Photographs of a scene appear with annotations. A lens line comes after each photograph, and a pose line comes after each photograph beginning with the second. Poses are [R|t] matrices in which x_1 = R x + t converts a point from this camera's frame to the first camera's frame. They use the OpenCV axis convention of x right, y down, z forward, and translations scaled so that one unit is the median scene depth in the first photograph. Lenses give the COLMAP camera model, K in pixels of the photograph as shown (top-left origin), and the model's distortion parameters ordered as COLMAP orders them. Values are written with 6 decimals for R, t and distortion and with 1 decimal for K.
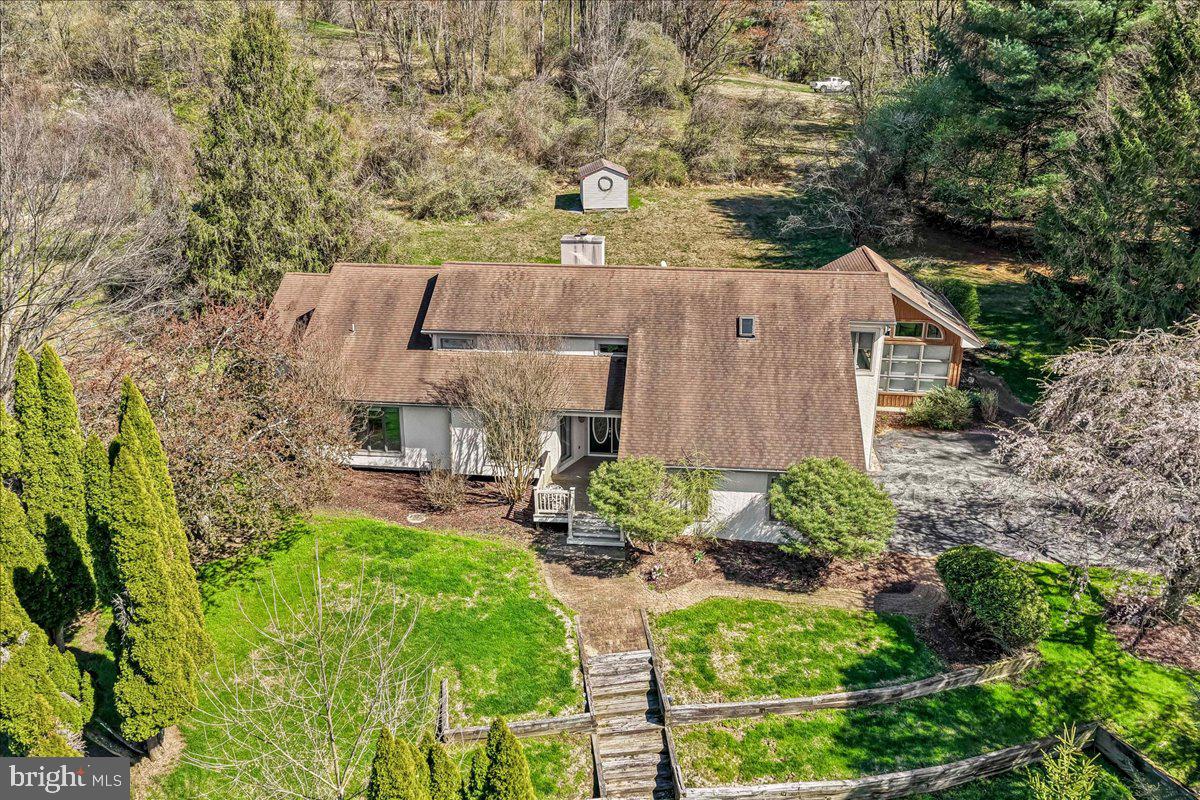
lens RADIAL K [[1035.8, 0, 622.2], [0, 1035.8, 329.5], [0, 0, 1]] dist [0.001475, 0.032630]
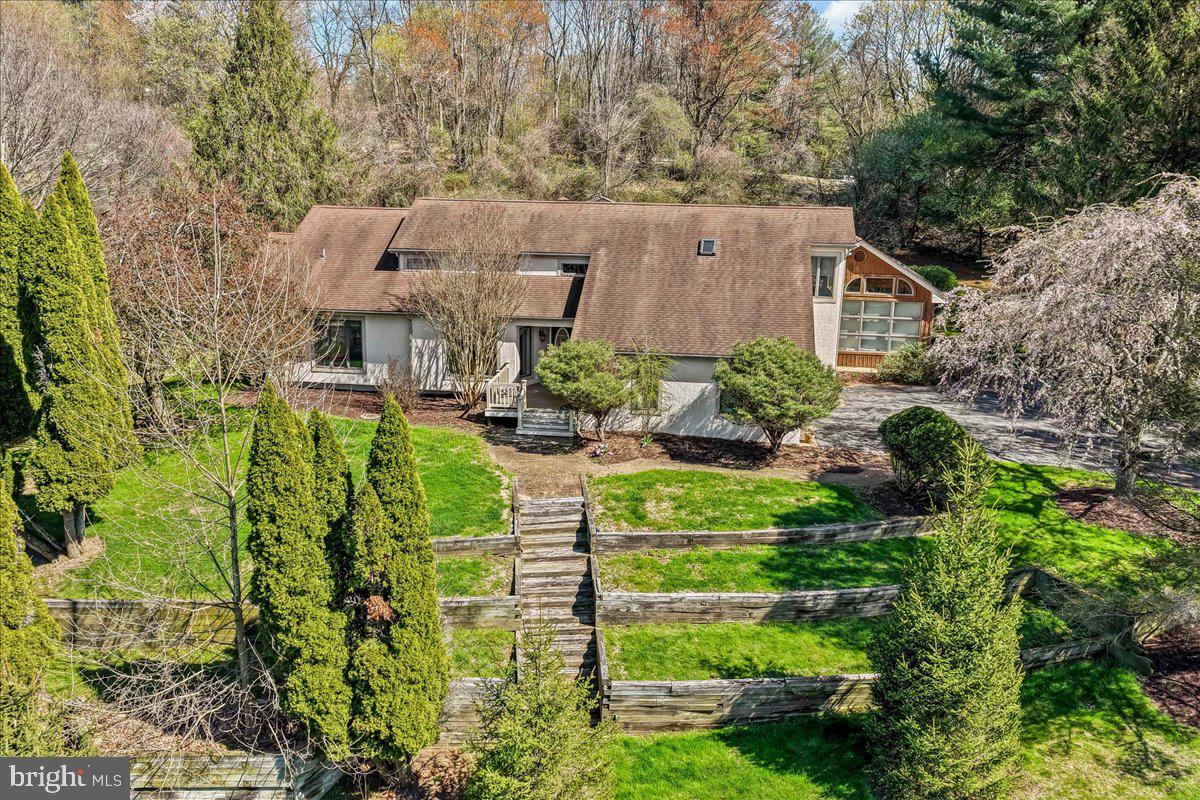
lens RADIAL K [[1035.8, 0, 622.9], [0, 1035.8, 392.3], [0, 0, 1]] dist [0.001475, 0.032630]
pose [[0.999277, 0.025804, -0.027937, 0.078344], [-0.028249, 0.995451, -0.090990, 0.262350], [0.025462, 0.091713, 0.995460, 0.009060]]
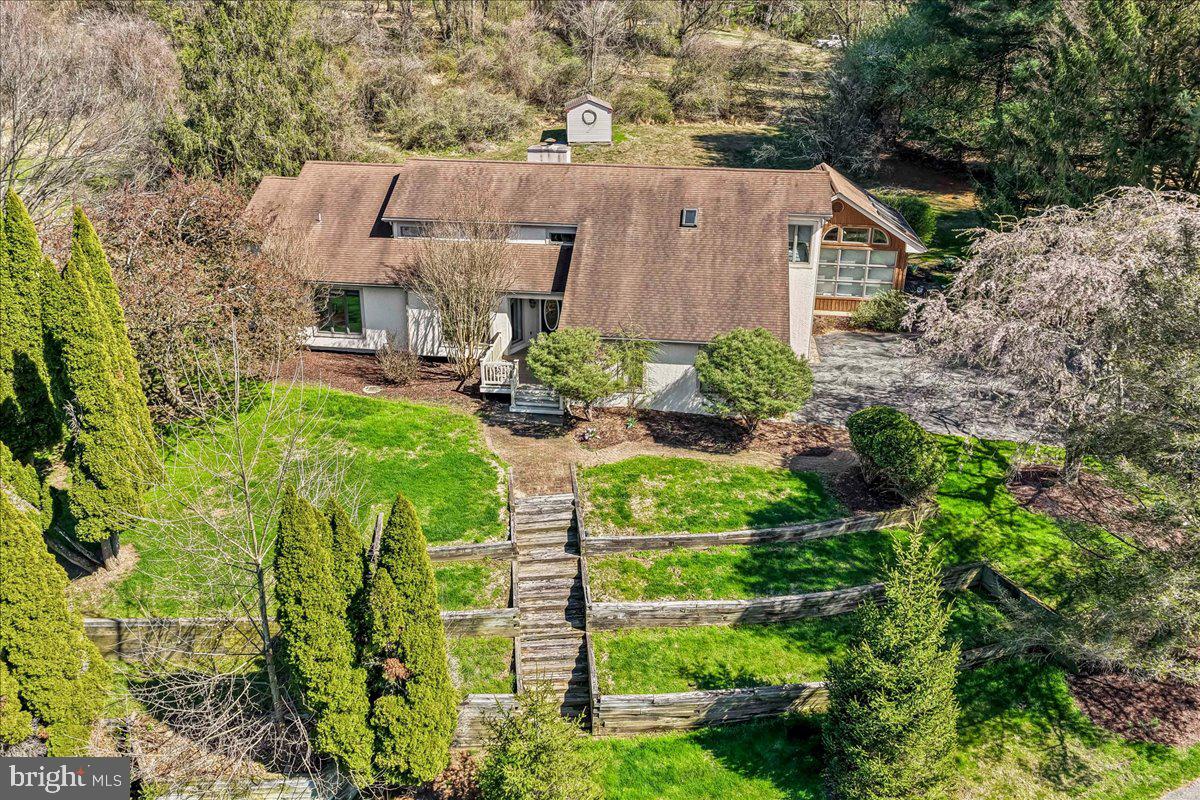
lens RADIAL K [[1035.8, 0, 623.3], [0, 1035.8, 339.1], [0, 0, 1]] dist [0.001475, 0.032630]
pose [[0.999698, 0.018688, -0.015933, 0.080952], [-0.018224, 0.999419, 0.028807, 0.102997], [0.016462, -0.028508, 0.999458, -0.058696]]
